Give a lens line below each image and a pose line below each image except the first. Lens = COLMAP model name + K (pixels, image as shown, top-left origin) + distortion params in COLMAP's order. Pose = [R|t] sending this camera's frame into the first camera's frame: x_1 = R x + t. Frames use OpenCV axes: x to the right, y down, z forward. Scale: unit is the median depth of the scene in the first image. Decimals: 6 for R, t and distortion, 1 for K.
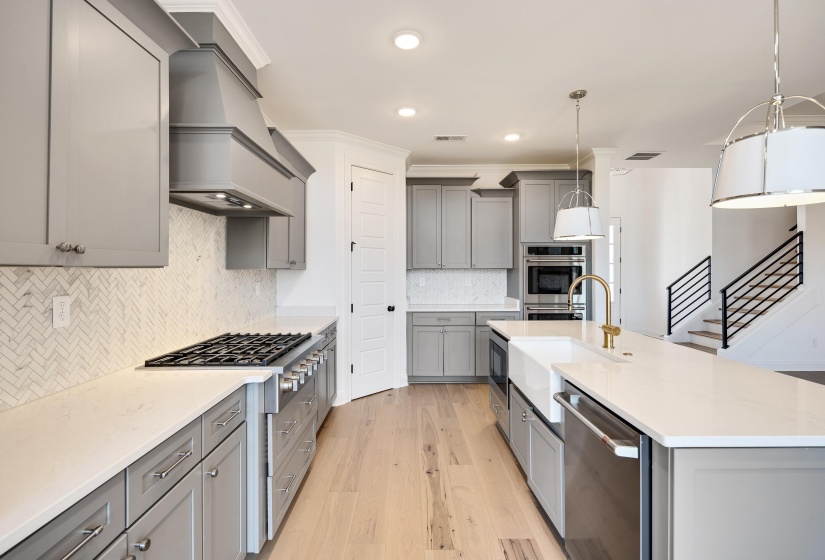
lens RADIAL K [[402.4, 0, 410.7], [0, 402.4, 275.8], [0, 0, 1]] dist [-0.000585, -0.000542]
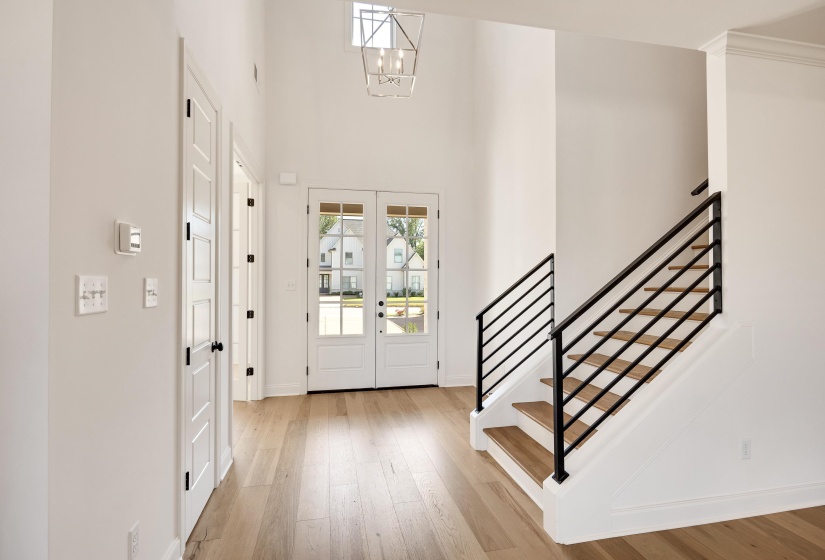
lens RADIAL K [[402.4, 0, 409.1], [0, 402.4, 278.8], [0, 0, 1]] dist [-0.000585, -0.000542]
pose [[0.982142, -0.000539, 0.188140, 0.553116], [0.003058, 0.999910, -0.013099, -0.013100], [-0.188116, 0.013441, 0.982055, 0.626712]]
